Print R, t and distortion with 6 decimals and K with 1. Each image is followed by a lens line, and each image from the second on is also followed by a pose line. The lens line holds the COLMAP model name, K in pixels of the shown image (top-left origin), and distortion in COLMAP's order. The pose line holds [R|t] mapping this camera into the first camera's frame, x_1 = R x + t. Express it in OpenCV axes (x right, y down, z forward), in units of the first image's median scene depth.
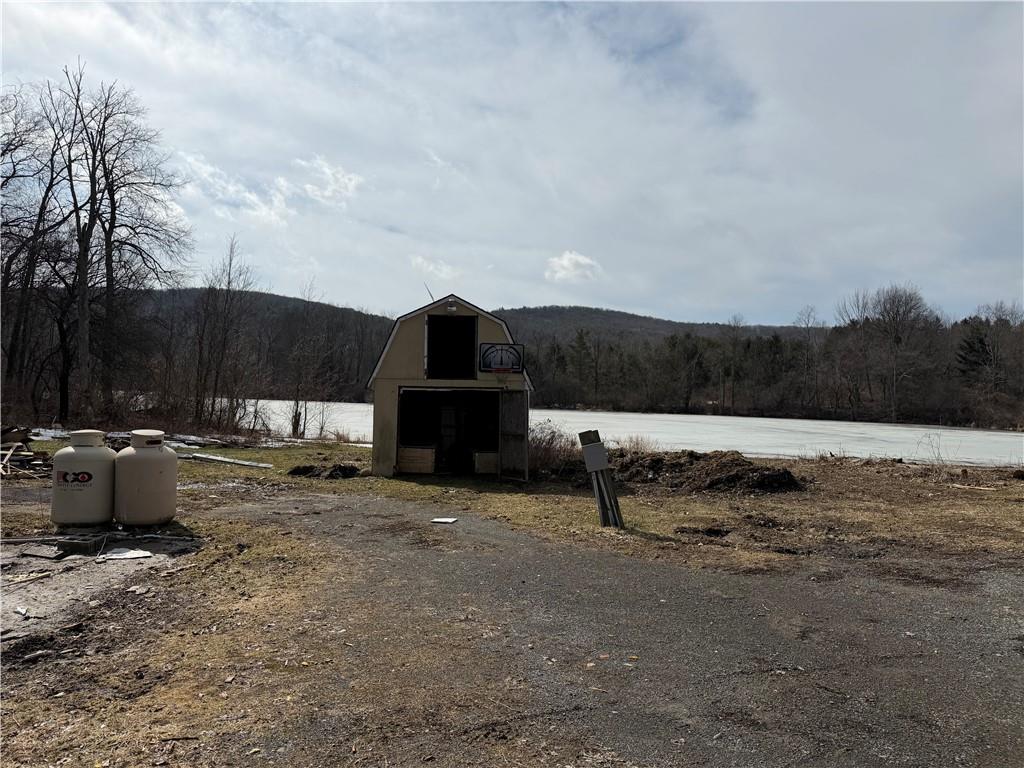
lens RADIAL K [[717.8, 0, 514.2], [0, 717.8, 383.2], [0, 0, 1]] dist [0.044912, -0.051541]
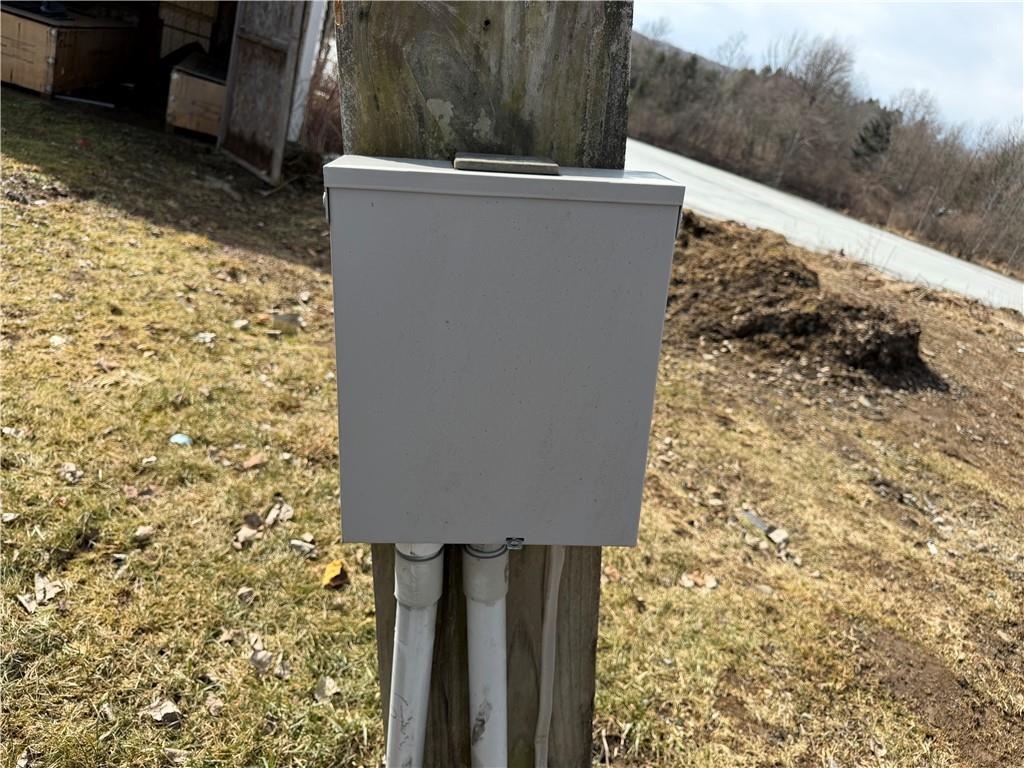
lens RADIAL K [[717.8, 0, 514.2], [0, 717.8, 383.2], [0, 0, 1]] dist [0.044912, -0.051541]
pose [[0.950997, 0.183162, 0.249112, 0.059958], [-0.270694, 0.882552, 0.384482, 0.046673], [-0.149432, -0.433074, 0.888885, 0.569208]]
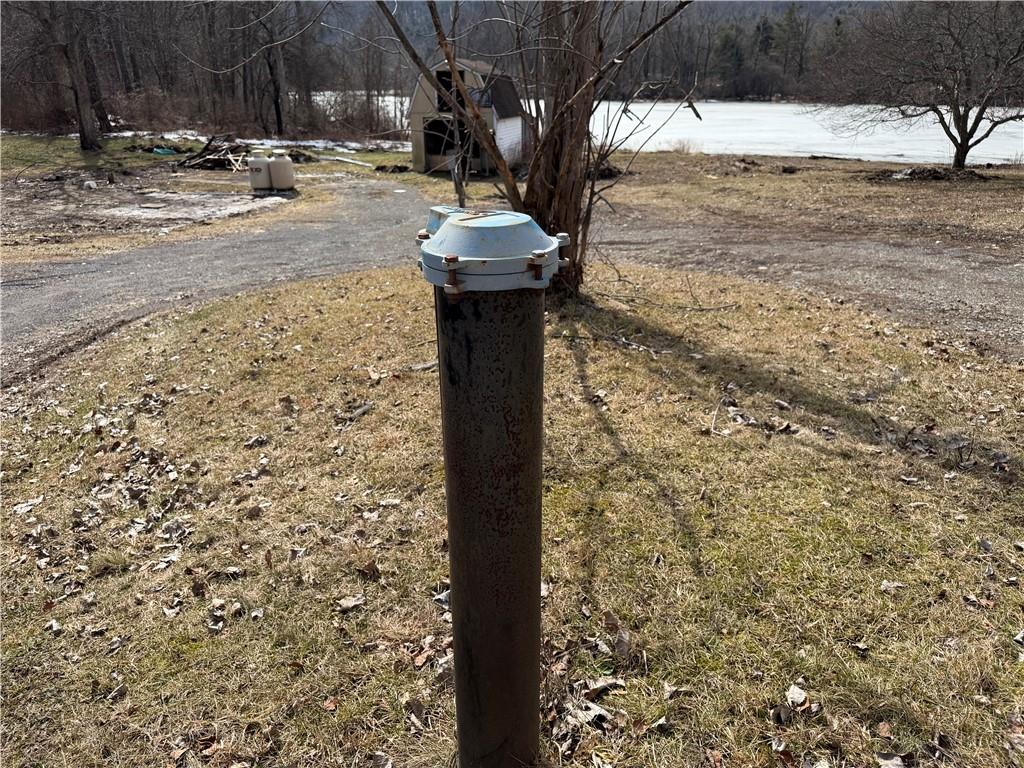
lens RADIAL K [[717.8, 0, 514.2], [0, 717.8, 383.2], [0, 0, 1]] dist [0.044912, -0.051541]
pose [[0.954717, 0.086945, -0.284529, 0.615134], [0.033901, 0.918326, 0.394371, -0.089958], [0.295579, -0.386159, 0.873793, -0.730546]]
